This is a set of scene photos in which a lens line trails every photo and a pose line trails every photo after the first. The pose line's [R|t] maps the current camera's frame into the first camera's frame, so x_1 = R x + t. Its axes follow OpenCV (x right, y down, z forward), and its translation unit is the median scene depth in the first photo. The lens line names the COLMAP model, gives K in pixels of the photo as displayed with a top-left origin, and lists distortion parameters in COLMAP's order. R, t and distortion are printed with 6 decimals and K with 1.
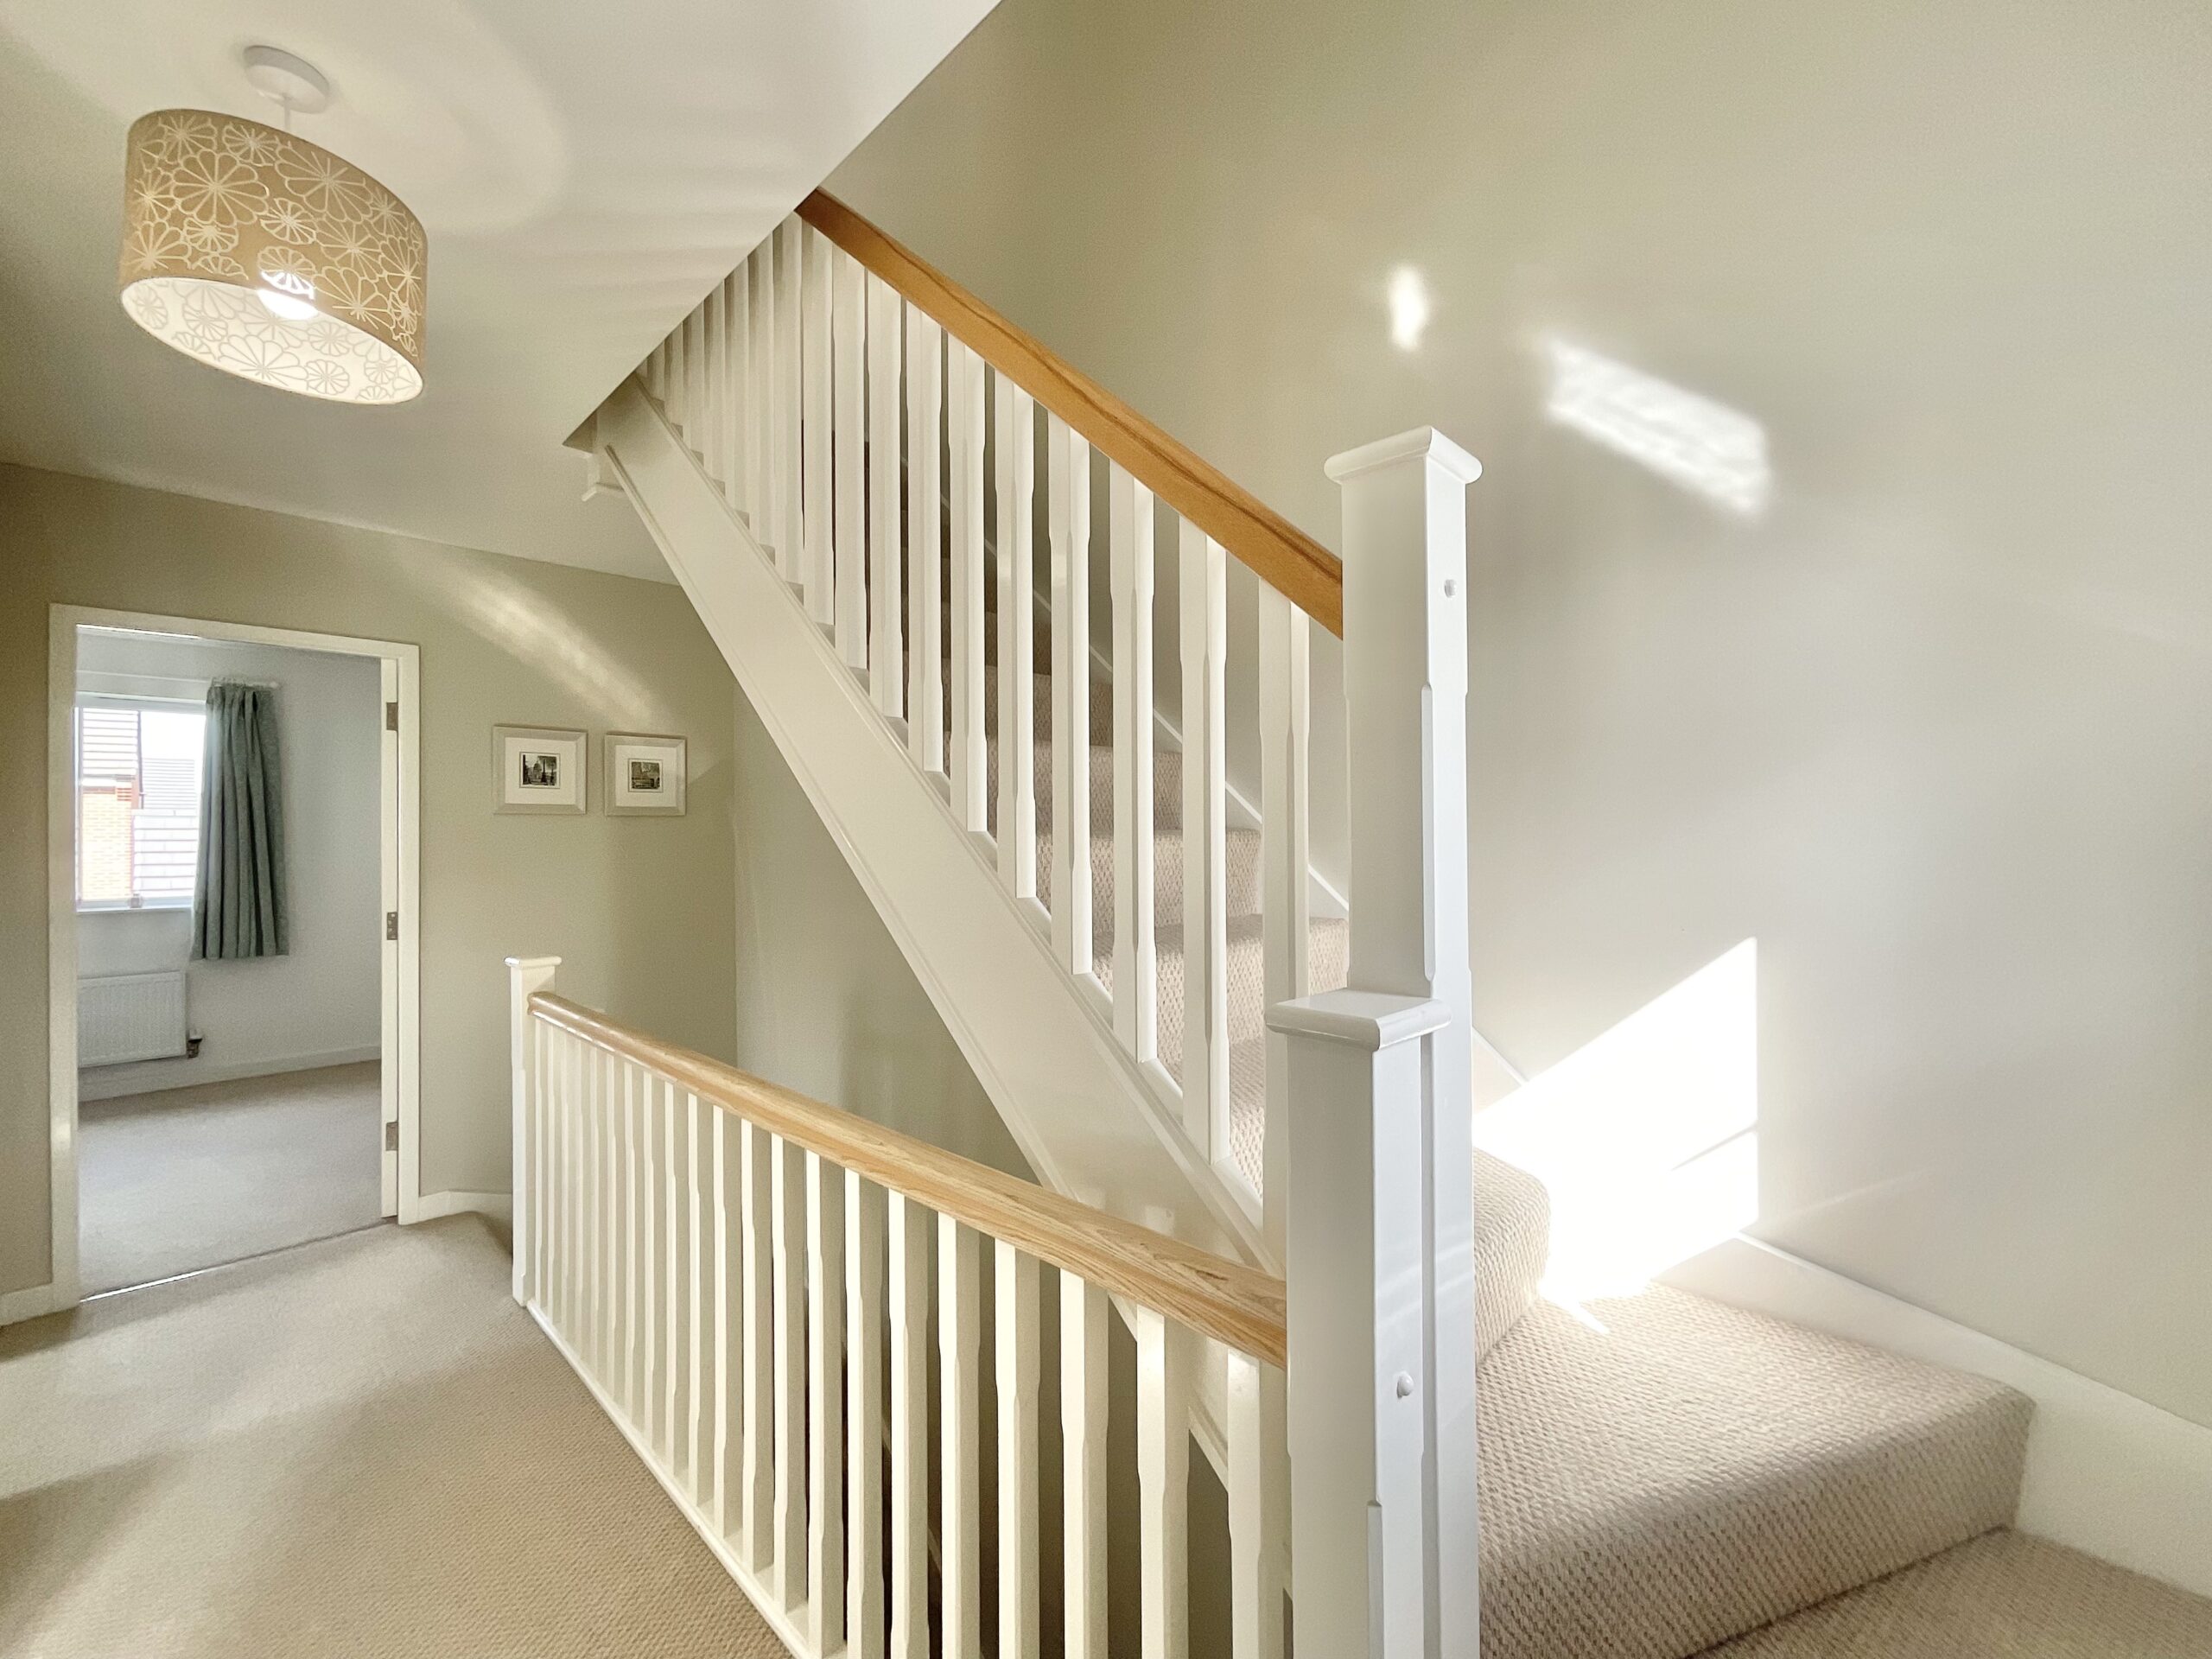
lens RADIAL K [[902.1, 0, 1108.5], [0, 902.1, 830.1], [0, 0, 1]] dist [0.002607, 0.001069]
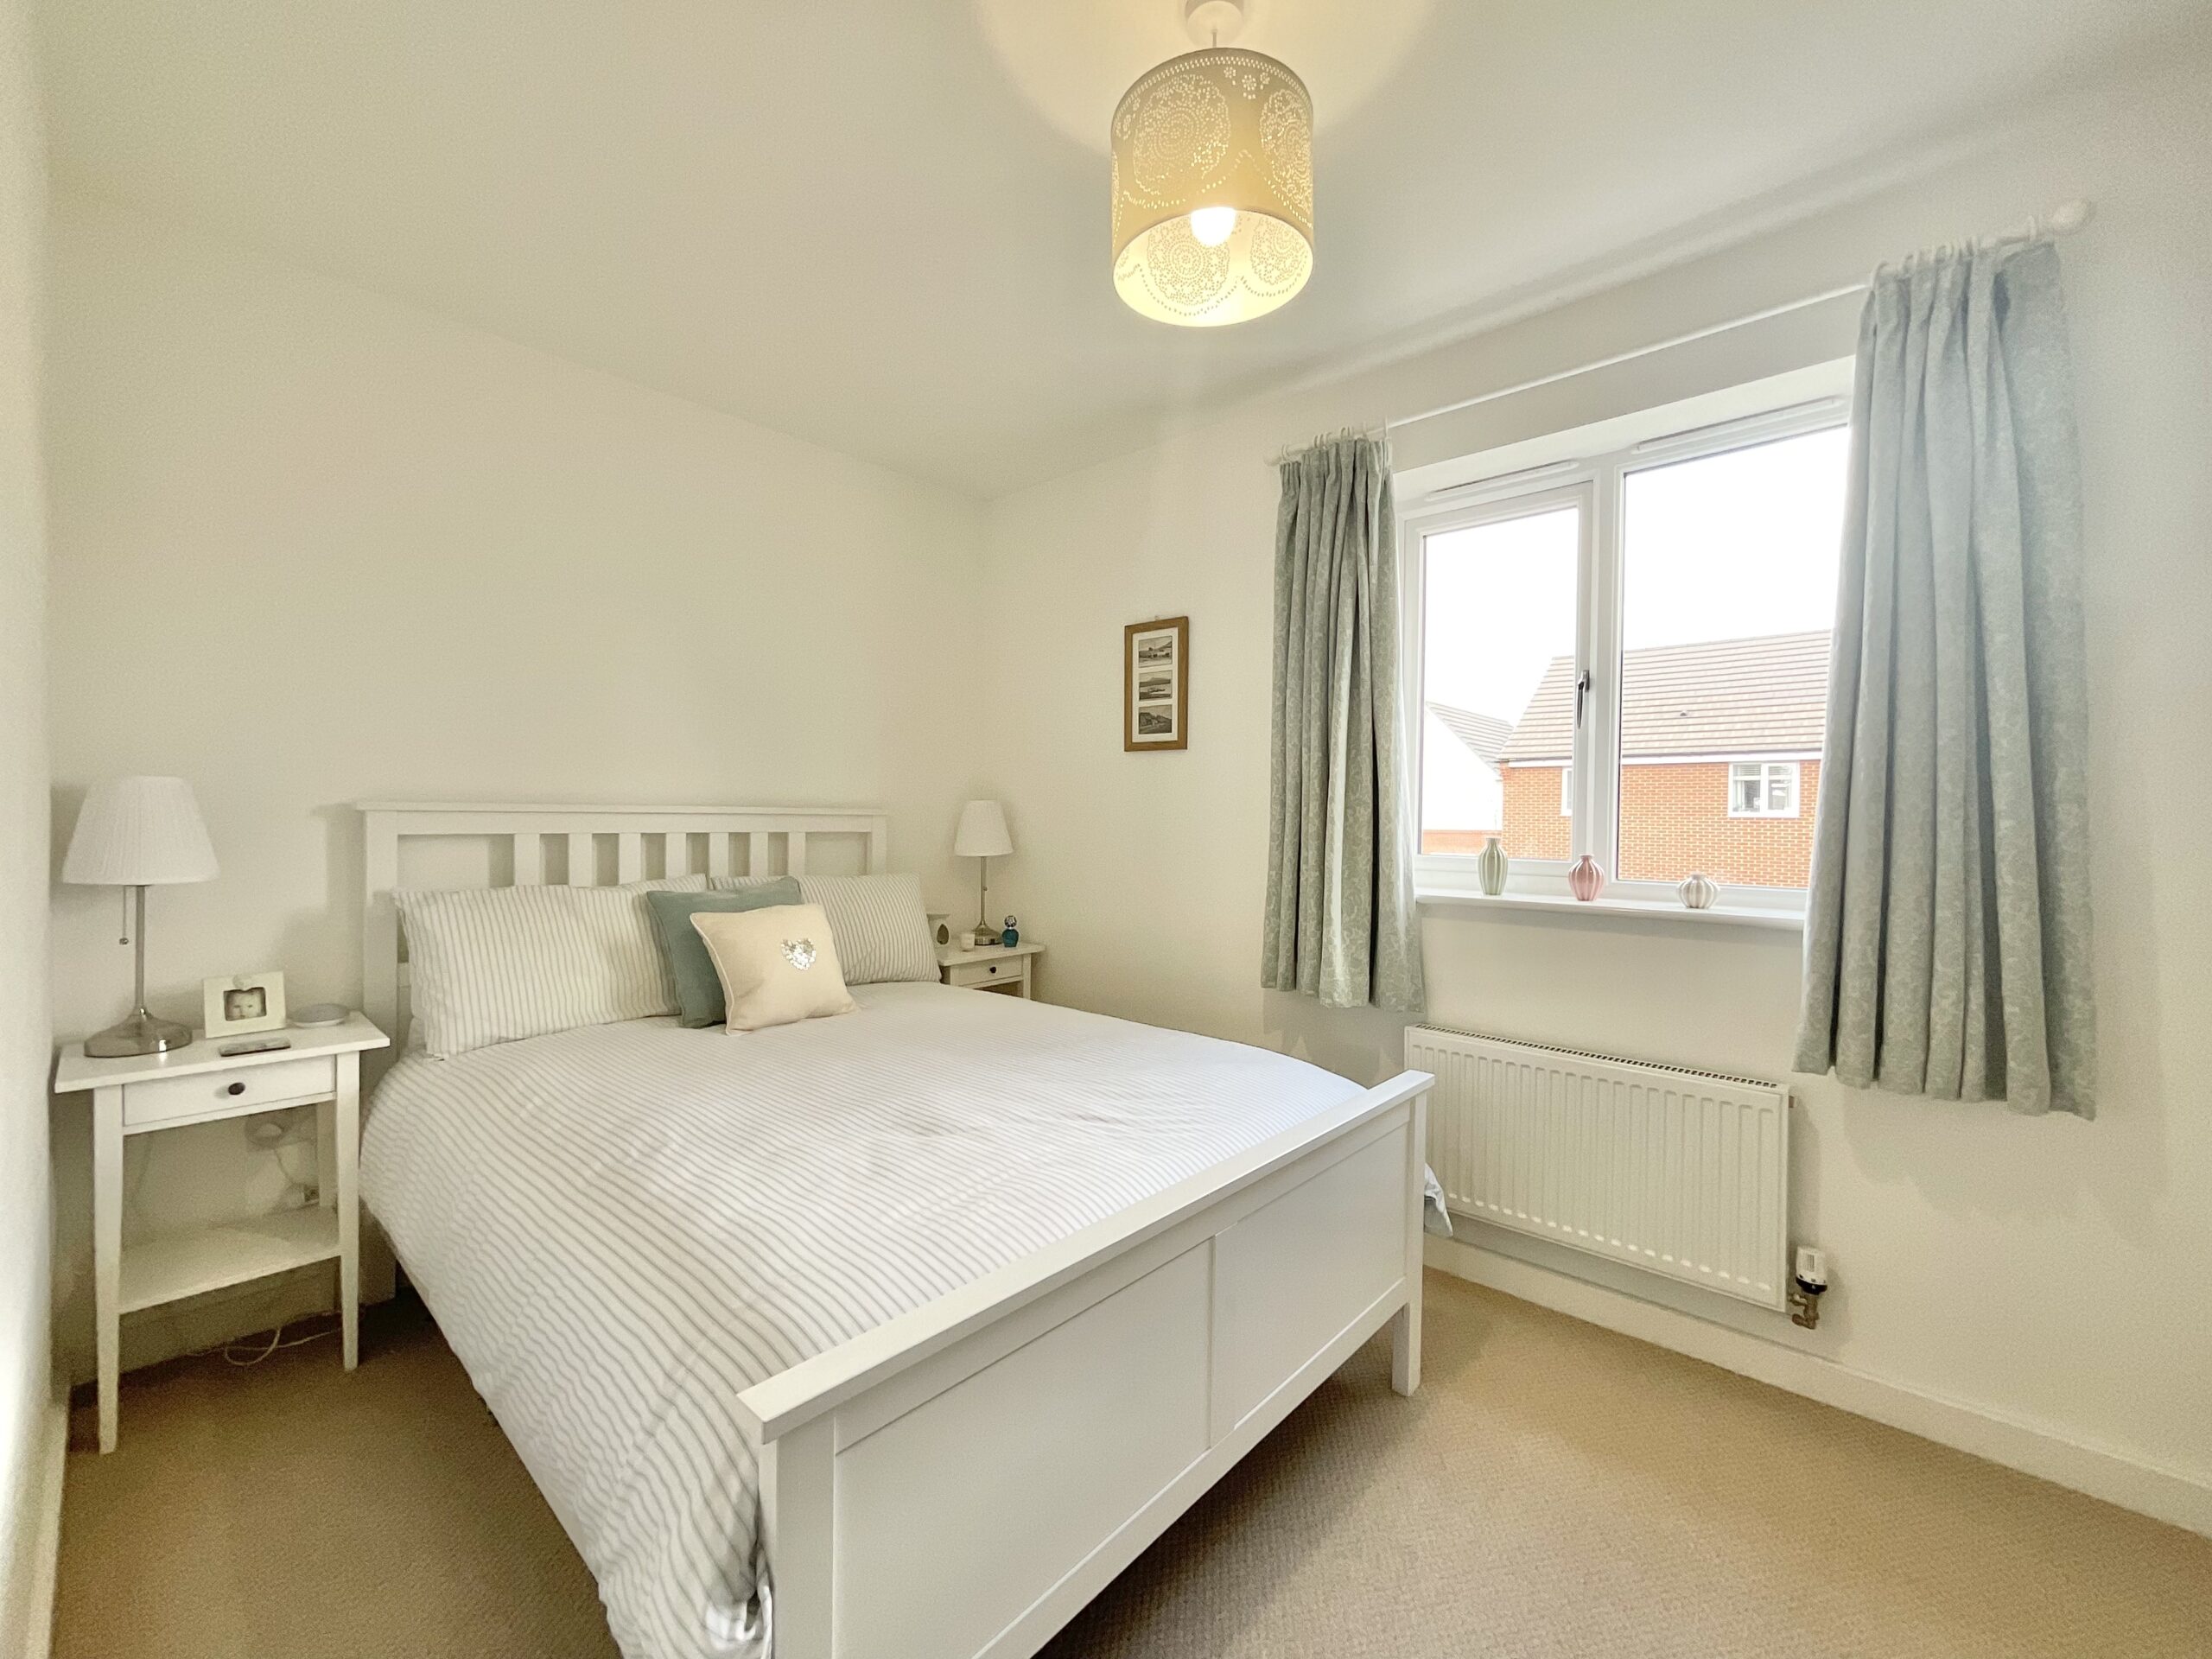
lens RADIAL K [[902.1, 0, 1108.5], [0, 902.1, 821.8], [0, 0, 1]] dist [0.002607, 0.001069]
pose [[0.035311, 0.021390, -0.999147, -0.653467], [-0.005206, 0.999761, 0.021219, 0.039421], [0.999363, 0.004452, 0.035414, 0.699011]]
